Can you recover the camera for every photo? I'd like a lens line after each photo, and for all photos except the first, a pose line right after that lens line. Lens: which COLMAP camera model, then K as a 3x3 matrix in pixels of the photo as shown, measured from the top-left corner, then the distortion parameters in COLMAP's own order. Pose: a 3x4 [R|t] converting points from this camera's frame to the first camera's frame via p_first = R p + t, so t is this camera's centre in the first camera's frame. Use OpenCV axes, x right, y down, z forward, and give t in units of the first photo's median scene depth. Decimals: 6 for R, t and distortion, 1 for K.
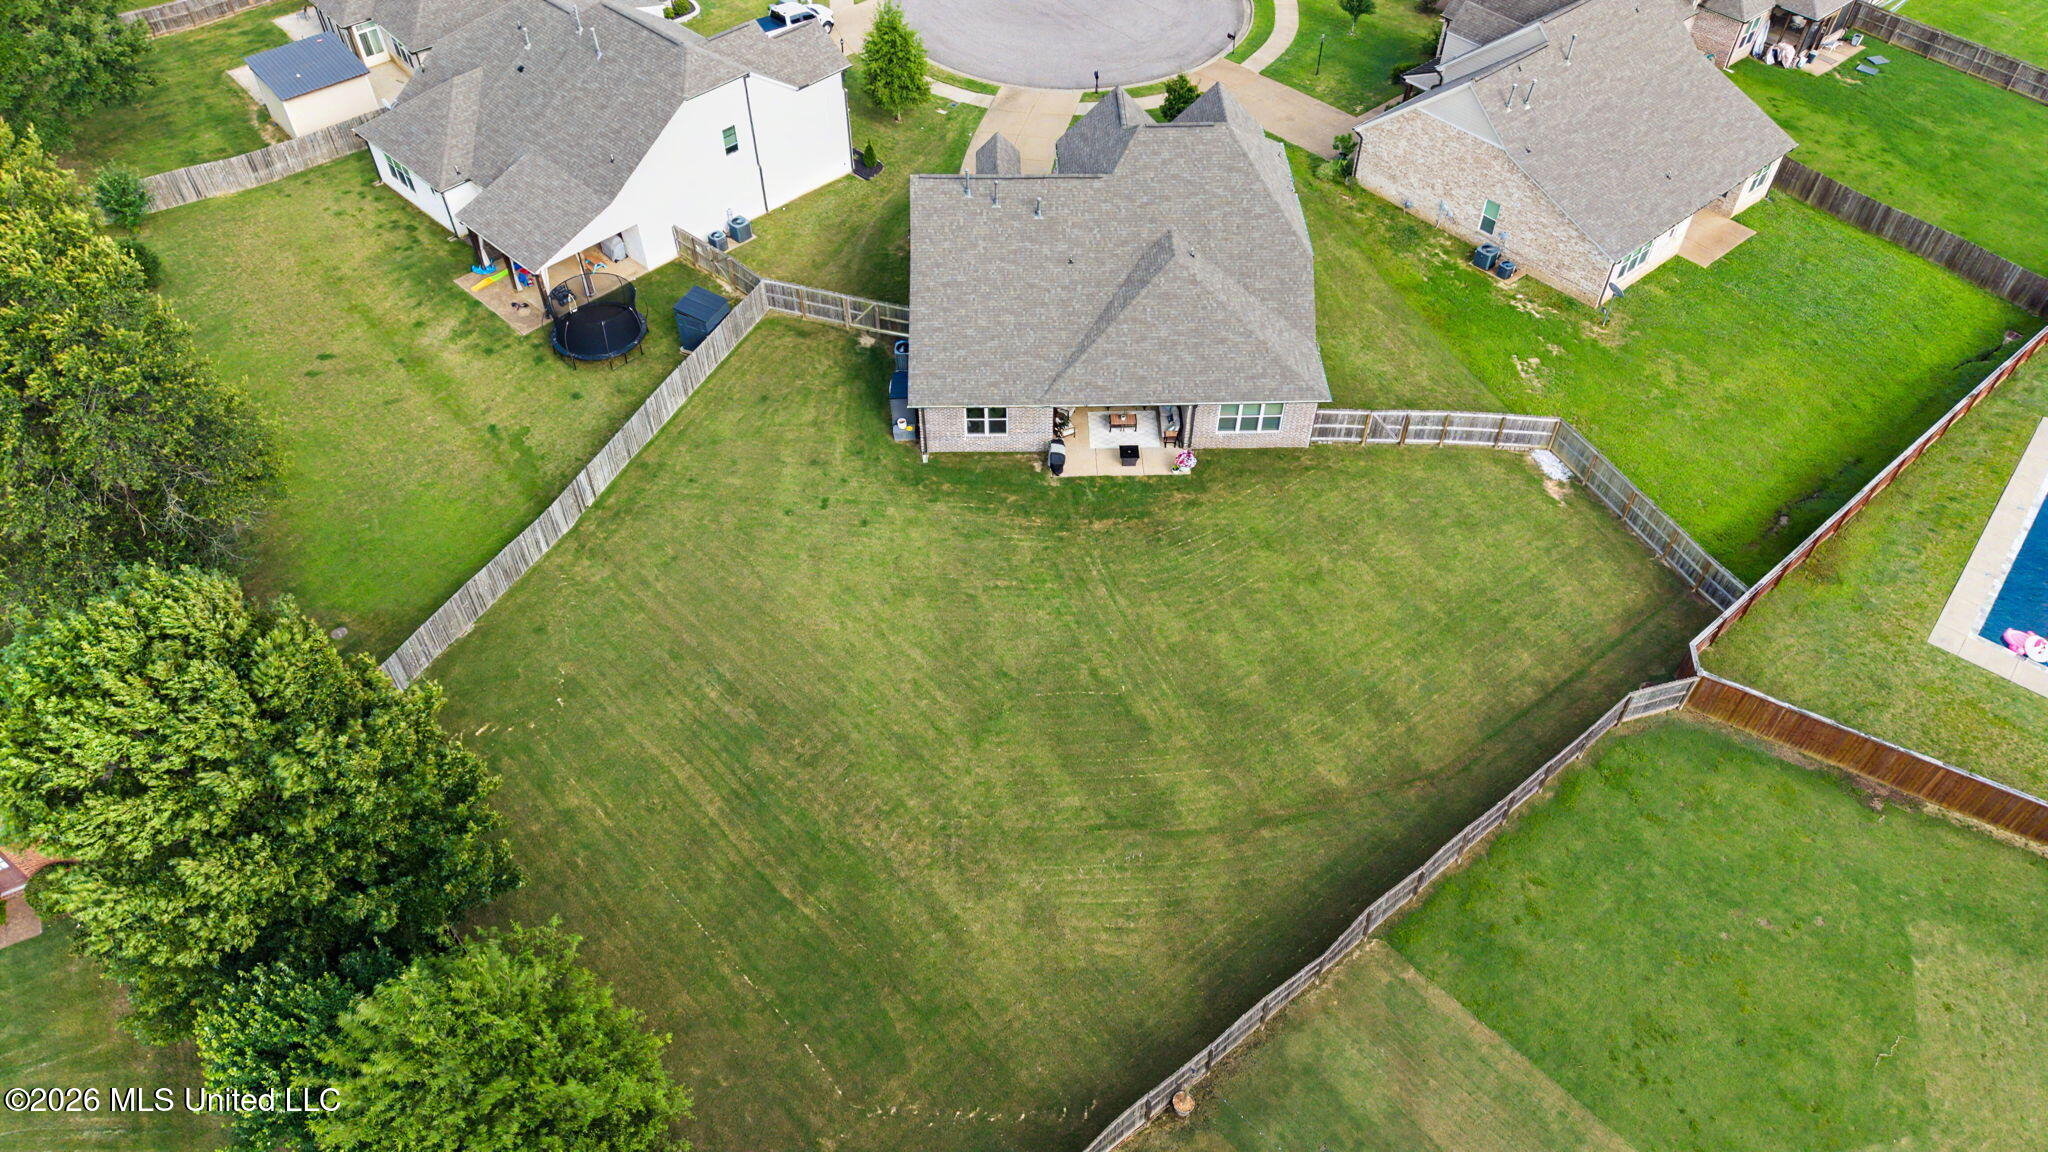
lens RADIAL K [[1346.5, 0, 1021.0], [0, 1346.5, 580.0], [0, 0, 1]] dist [0.025696, -0.020797]
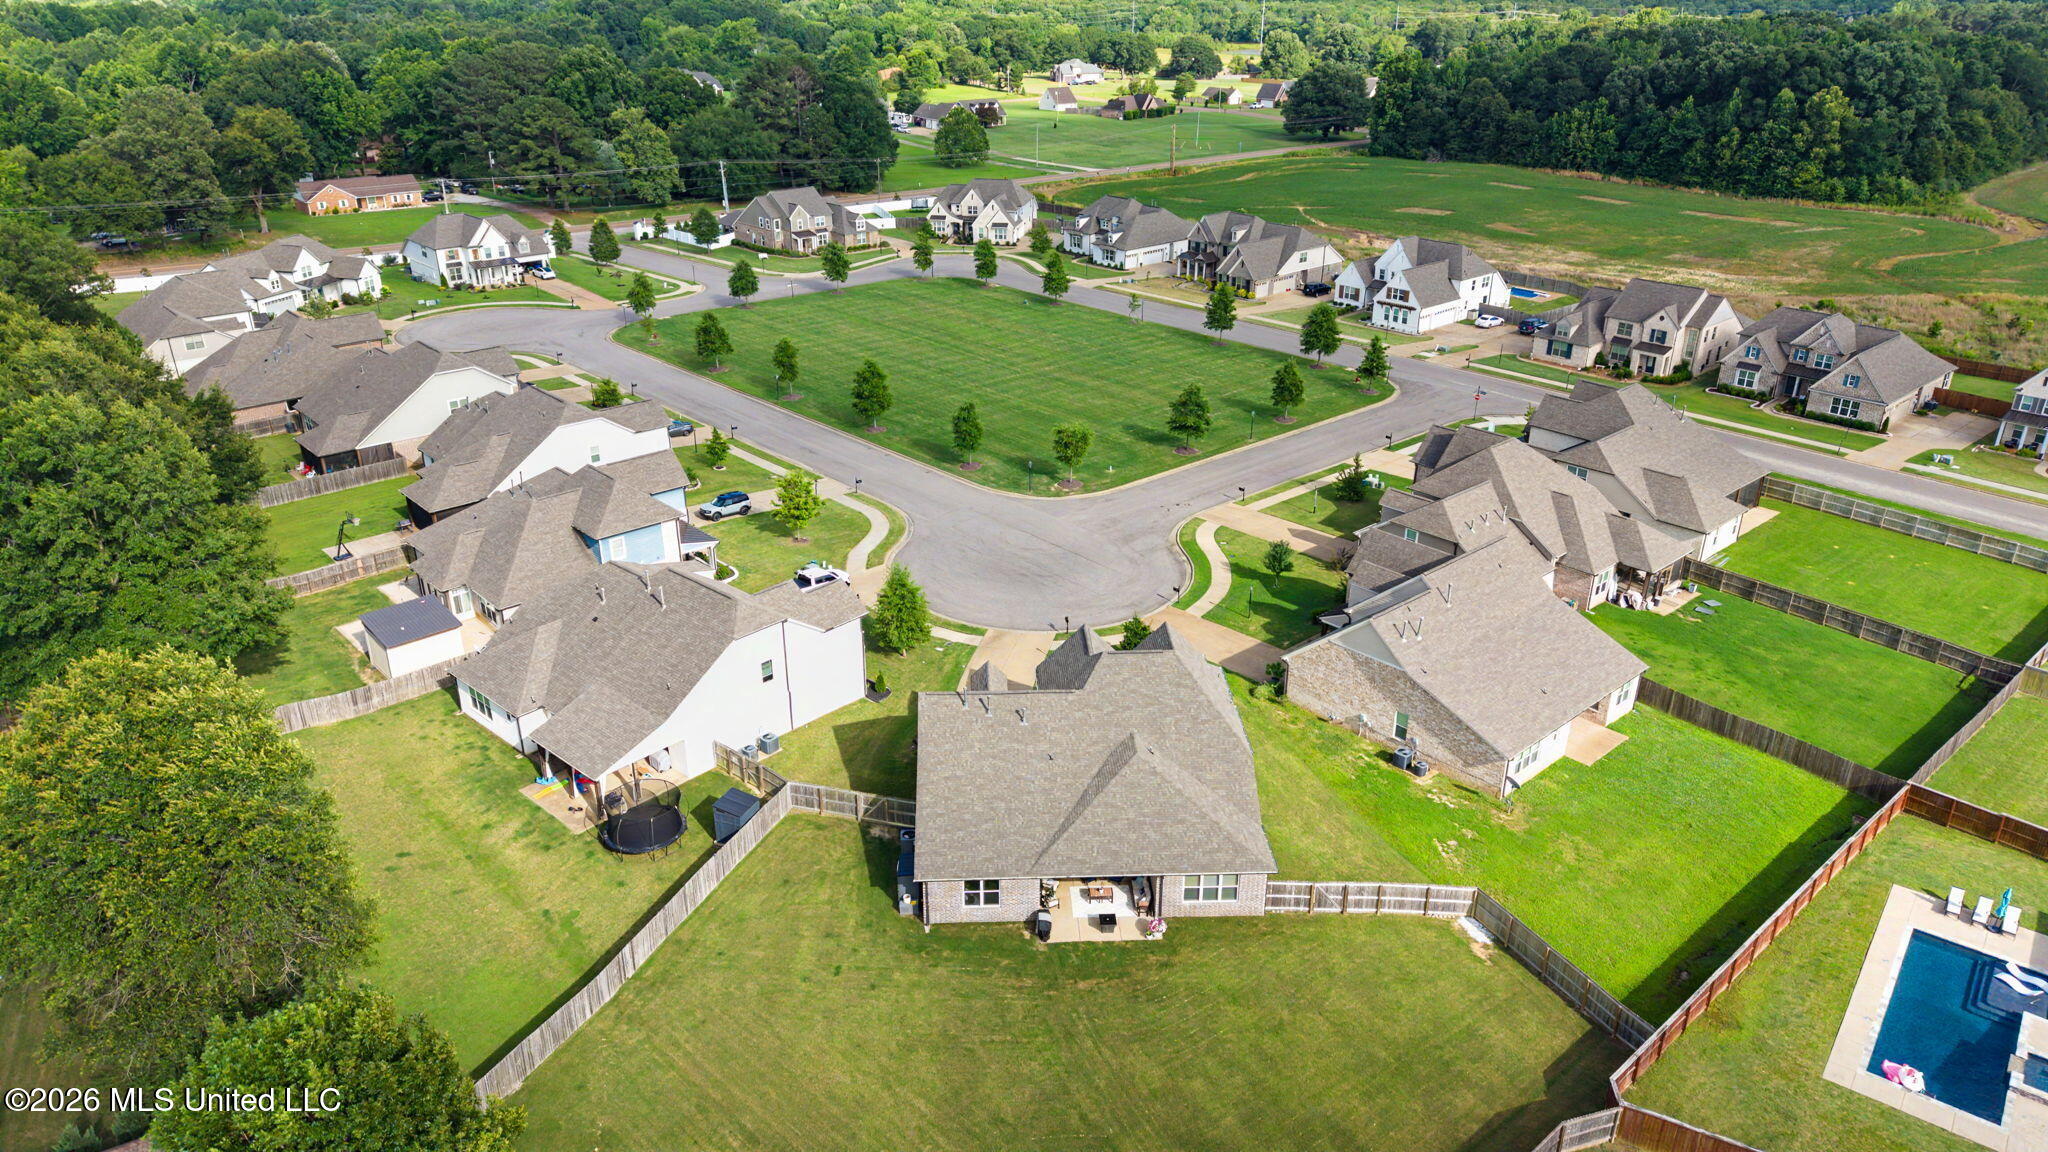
lens RADIAL K [[1346.5, 0, 1017.9], [0, 1346.5, 566.8], [0, 0, 1]] dist [0.025696, -0.020797]
pose [[0.999810, -0.010516, 0.016396, -0.010734], [0.016144, 0.918364, -0.395407, 0.079177], [-0.010899, 0.395597, 0.918359, -0.167428]]
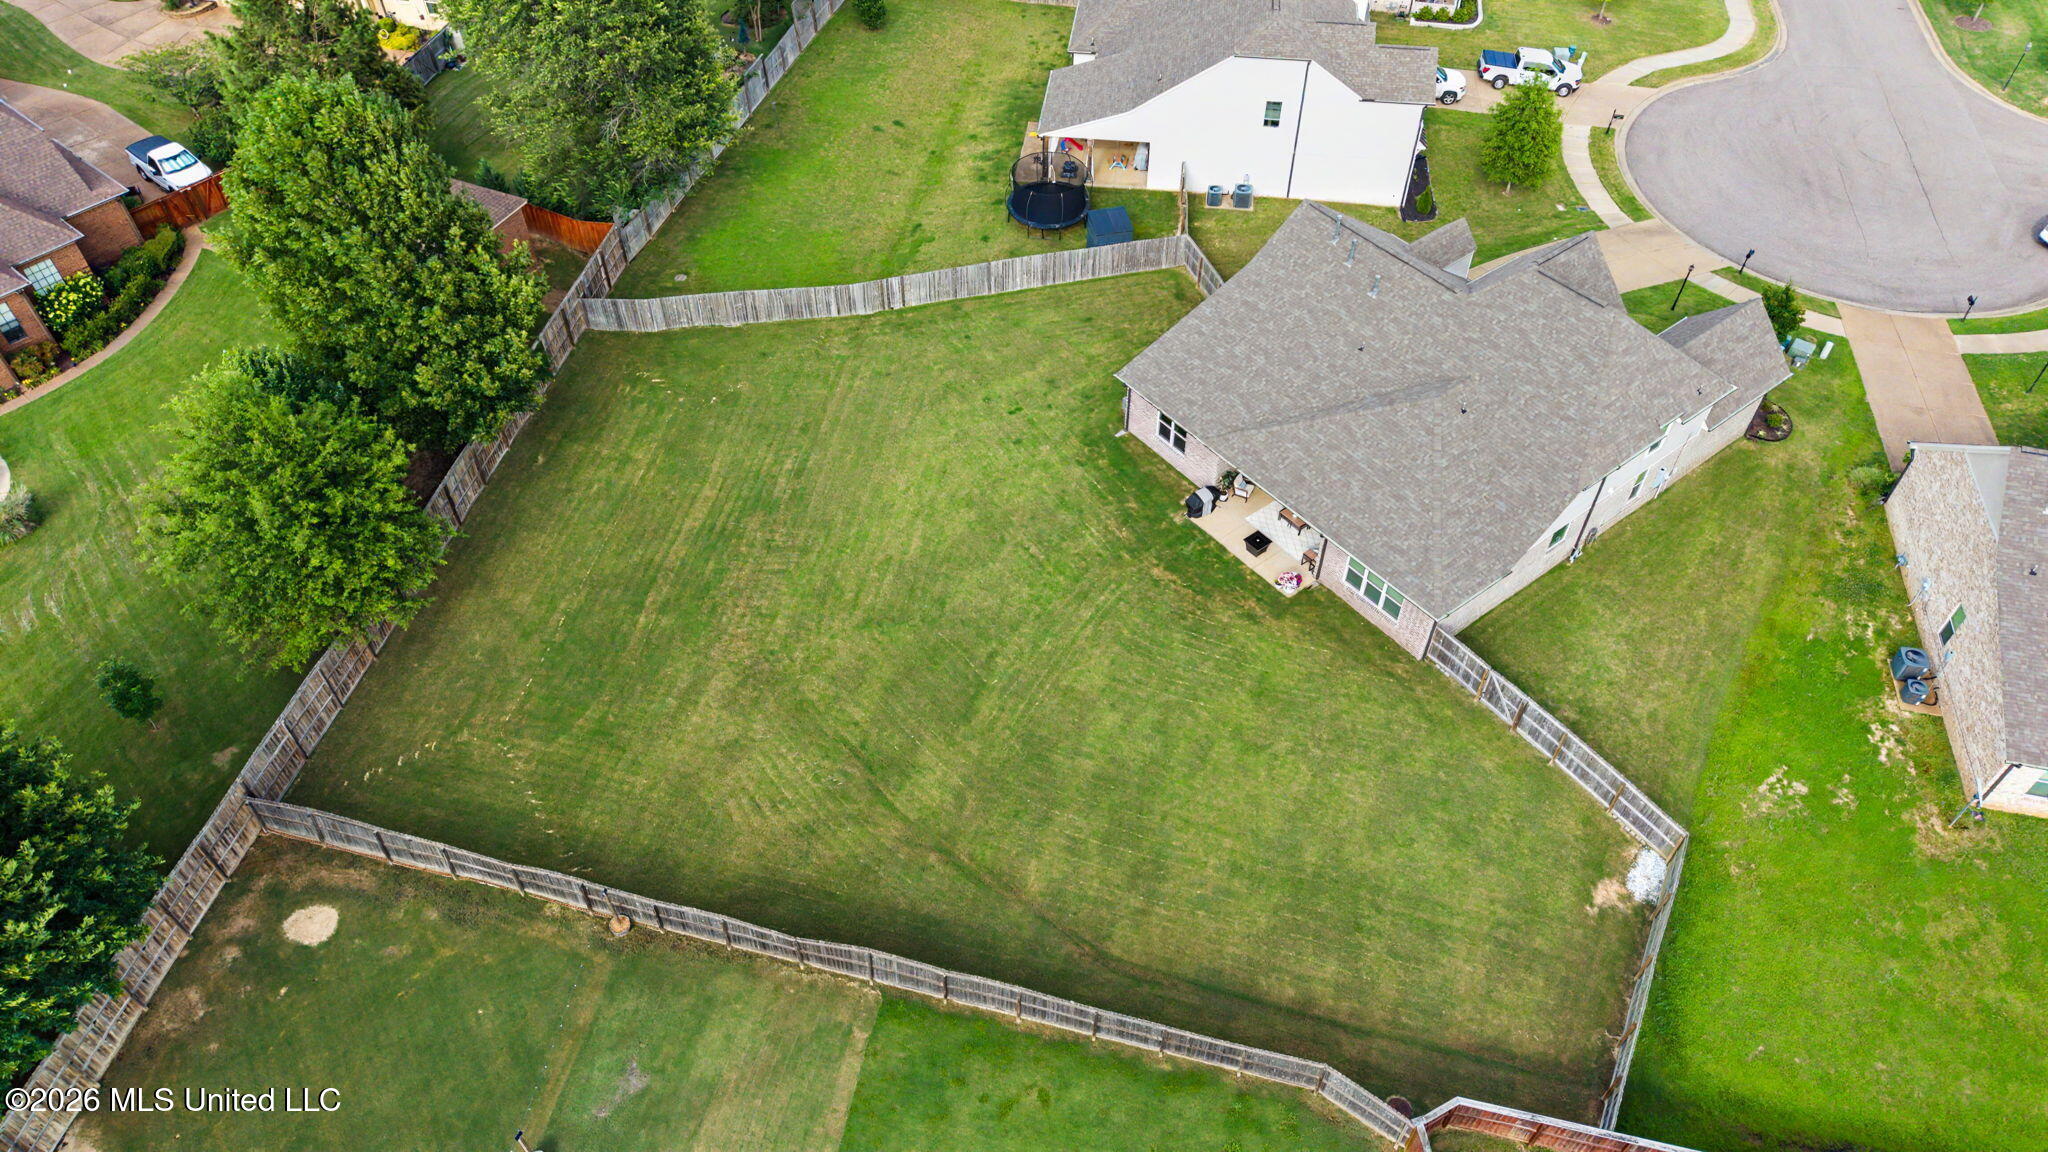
lens RADIAL K [[1346.5, 0, 1018.2], [0, 1346.5, 575.1], [0, 0, 1]] dist [0.025696, -0.020797]
pose [[0.602425, 0.586761, -0.541106, 0.493747], [-0.588859, 0.784370, 0.194961, -0.158685], [0.538823, 0.201186, 0.818043, 0.148667]]
